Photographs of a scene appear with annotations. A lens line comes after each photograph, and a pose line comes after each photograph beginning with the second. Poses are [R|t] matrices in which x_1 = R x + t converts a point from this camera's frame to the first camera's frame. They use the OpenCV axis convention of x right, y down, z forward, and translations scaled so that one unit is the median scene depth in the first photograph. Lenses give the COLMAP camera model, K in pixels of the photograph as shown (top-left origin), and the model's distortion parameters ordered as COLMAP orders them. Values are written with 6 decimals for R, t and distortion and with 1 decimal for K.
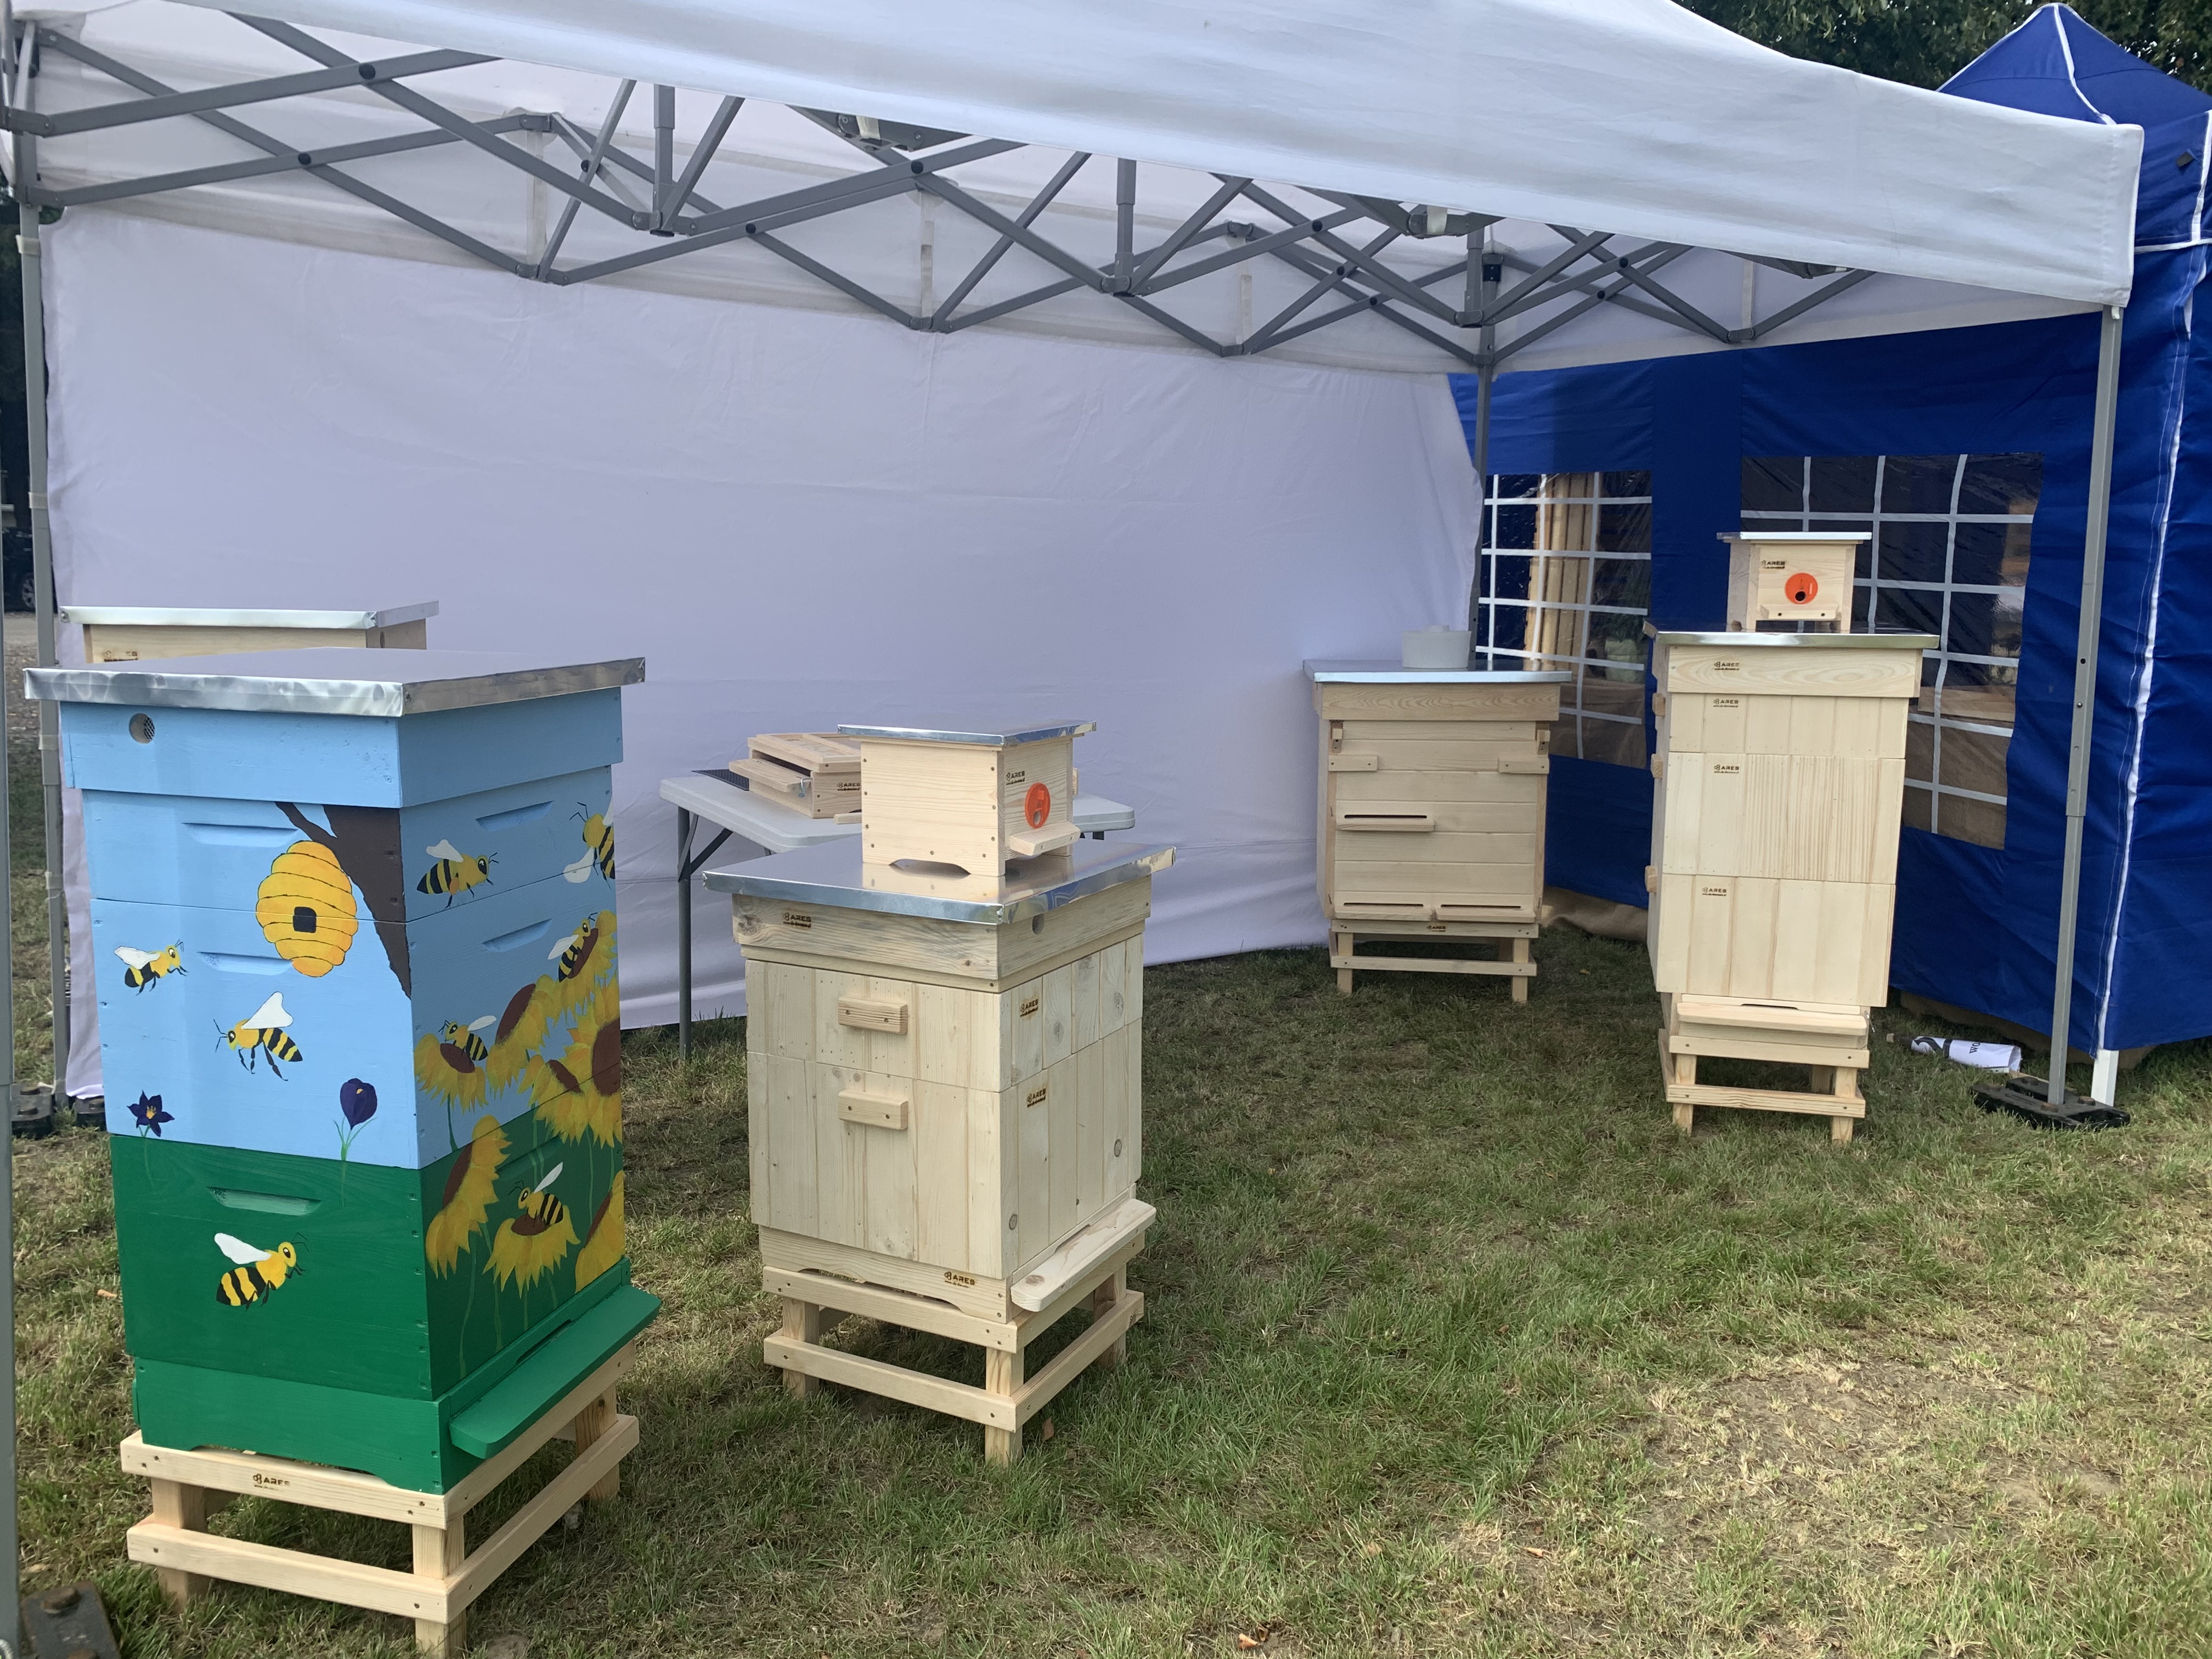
lens RADIAL K [[1700.1, 0, 1106.0], [0, 1700.1, 829.5], [0, 0, 1]] dist [0.010953, -0.003674]
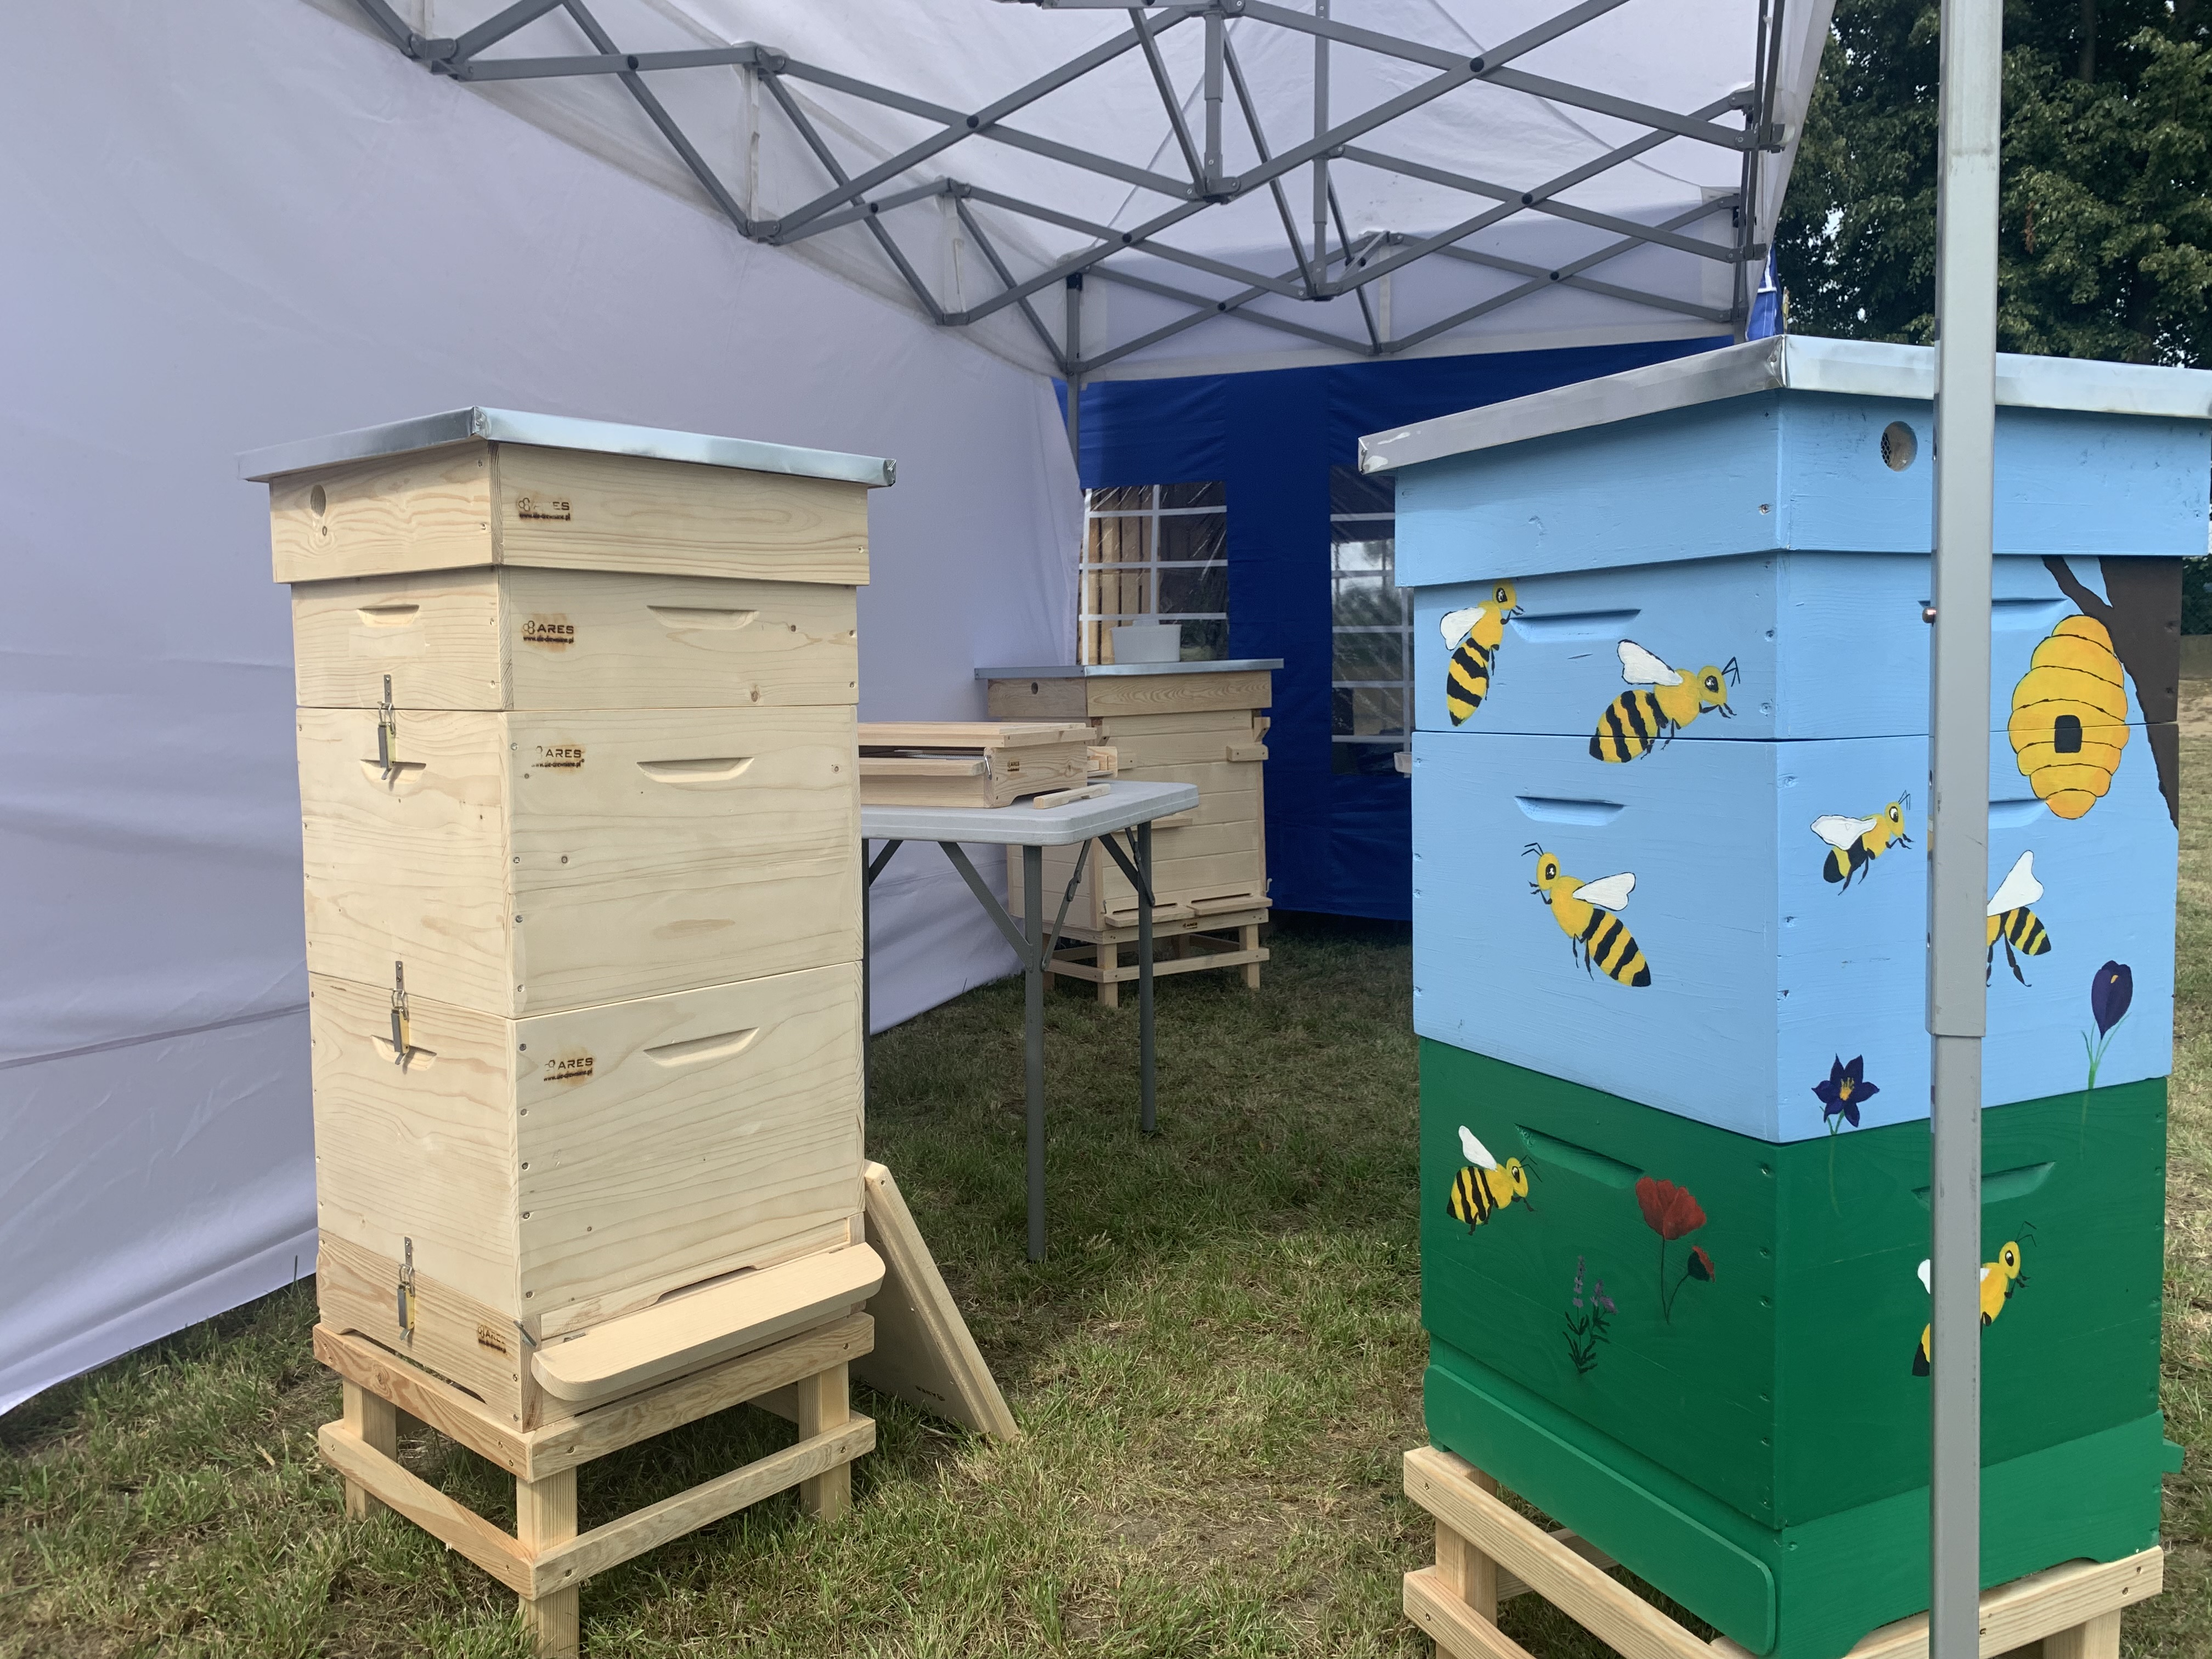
lens RADIAL K [[1693.7, 0, 1106.0], [0, 1693.7, 829.5], [0, 0, 1]] dist [-0.000541, -0.001489]
pose [[0.770002, -0.085670, 0.632264, -0.621550], [0.130938, 0.991071, -0.025176, 0.029847], [-0.624461, 0.102173, 0.774344, 0.375581]]
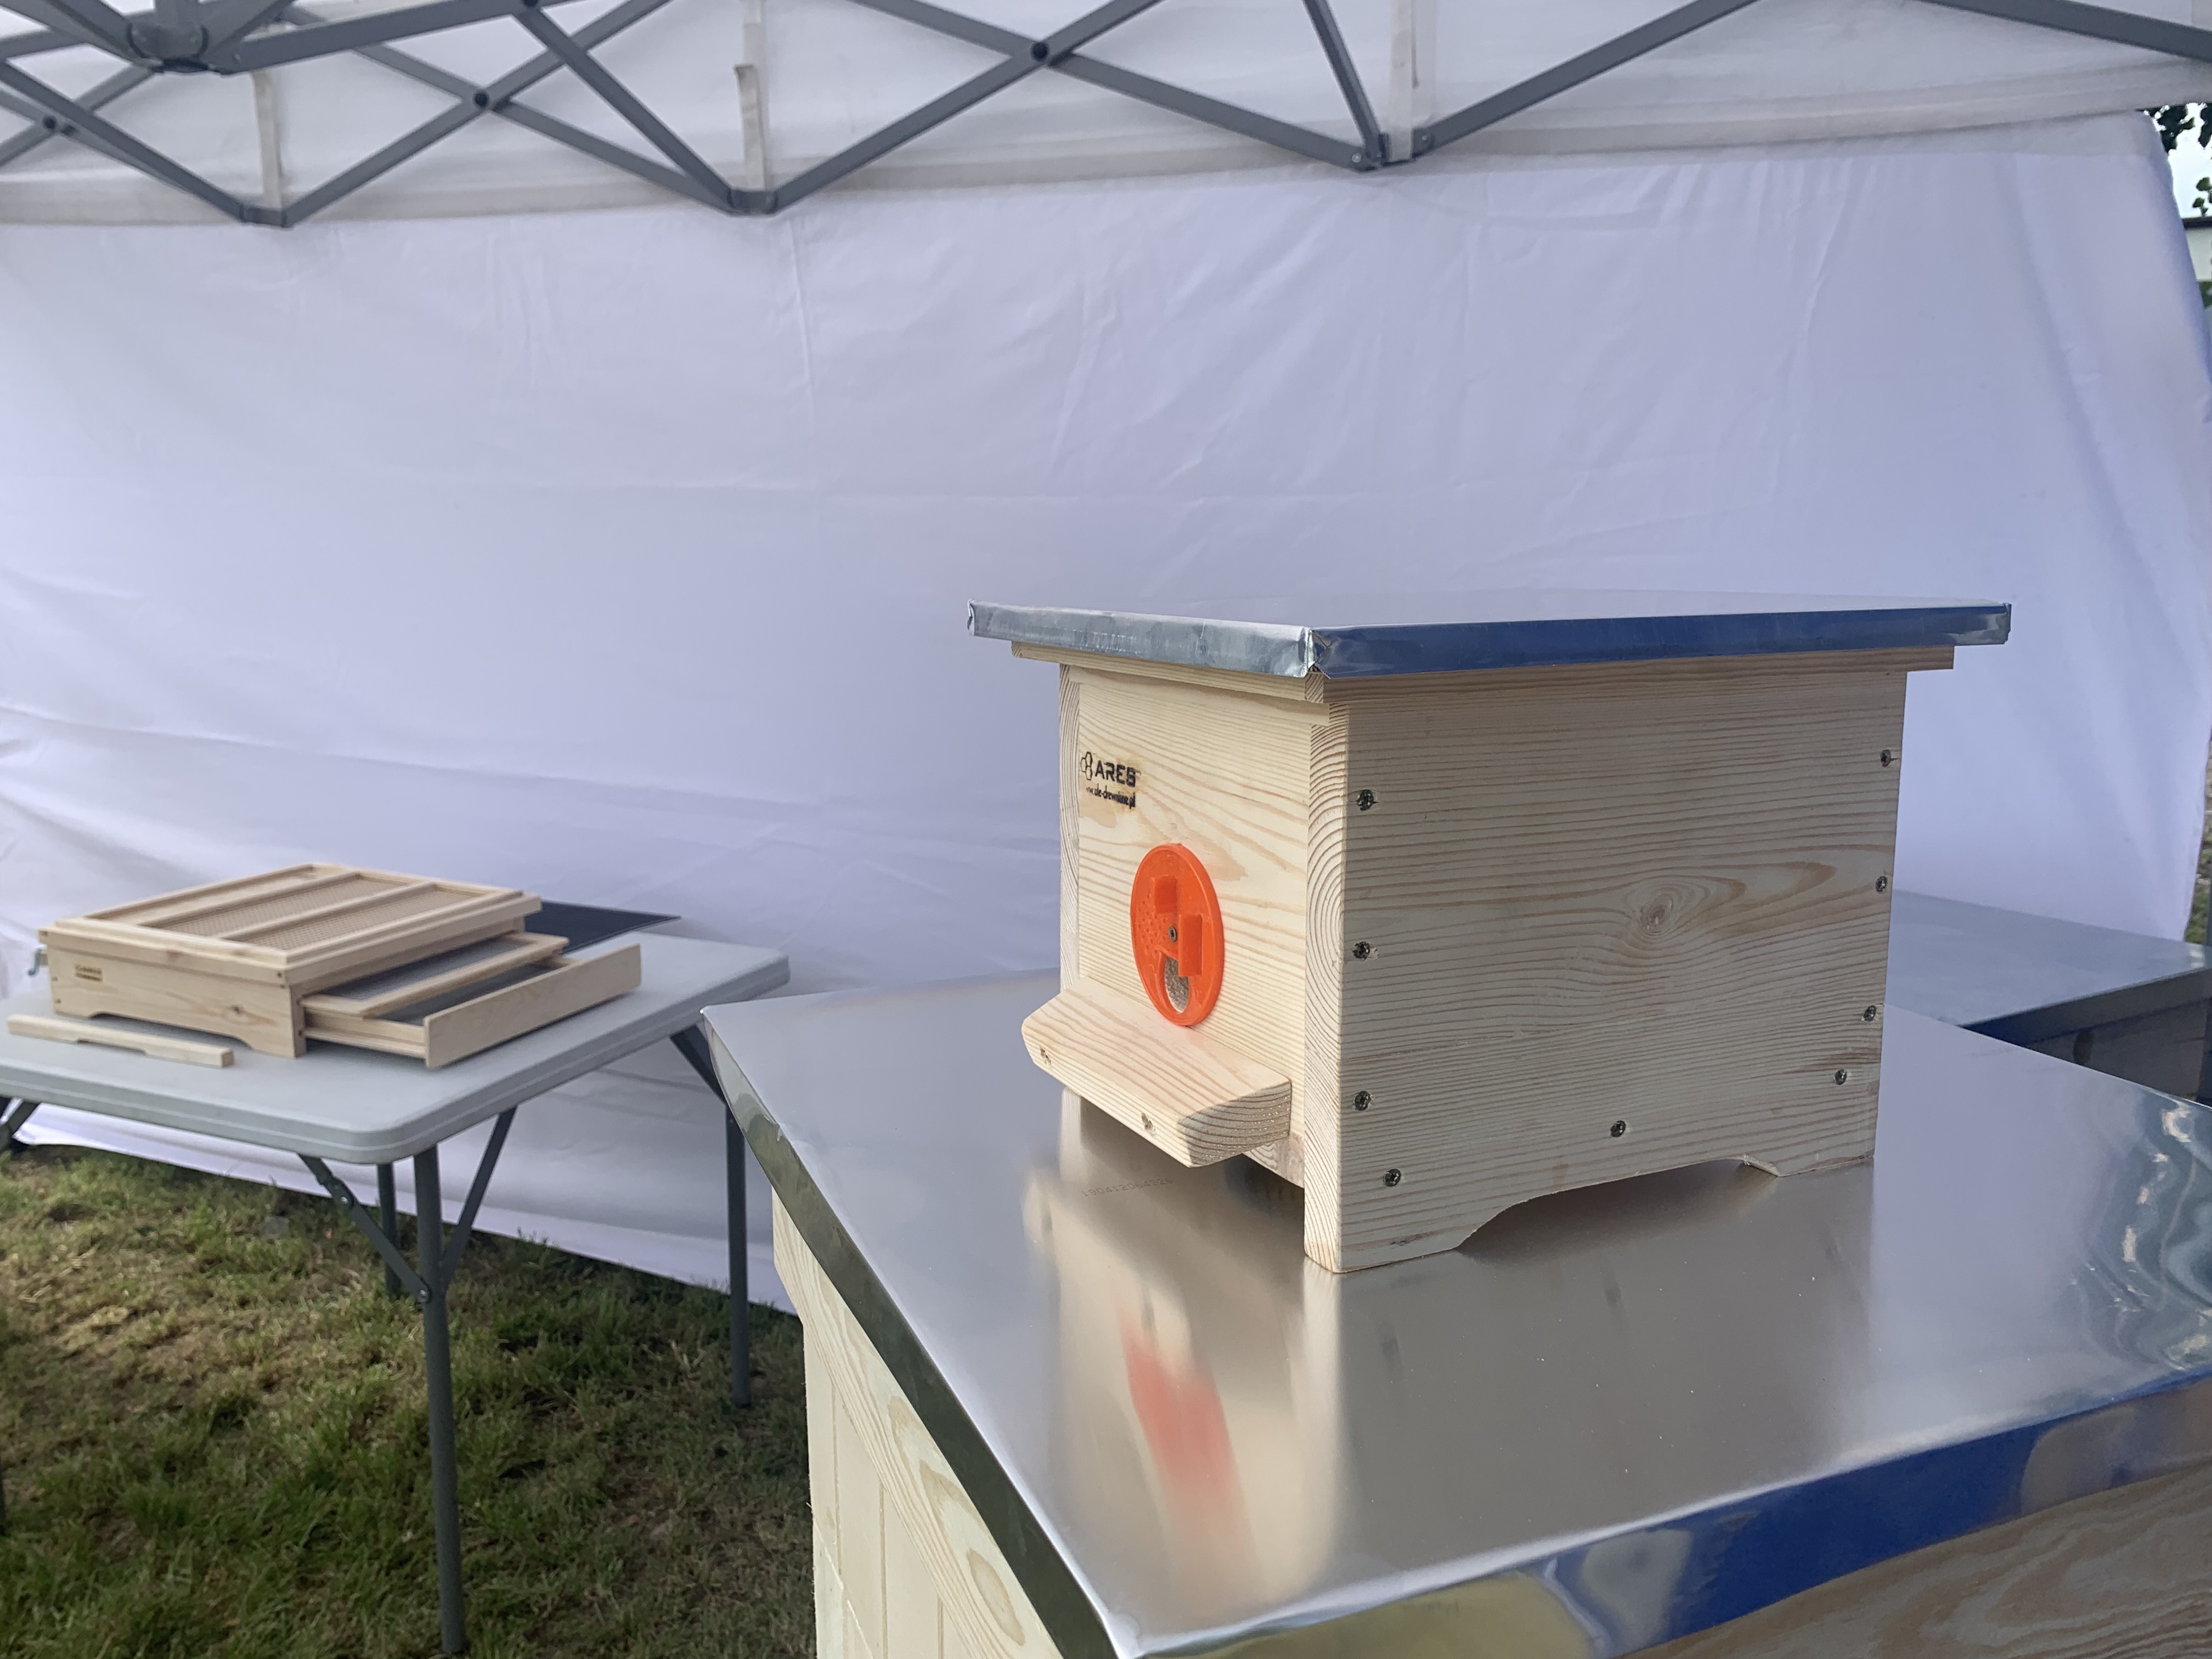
lens RADIAL K [[1730.1, 0, 1086.0], [0, 1730.1, 786.9], [0, 0, 1]] dist [0.010294, 0.000464]
pose [[0.580509, 0.112530, -0.806441, 0.574933], [-0.135709, 0.989923, 0.040445, -0.171890], [0.802865, 0.085963, 0.589930, 0.942437]]
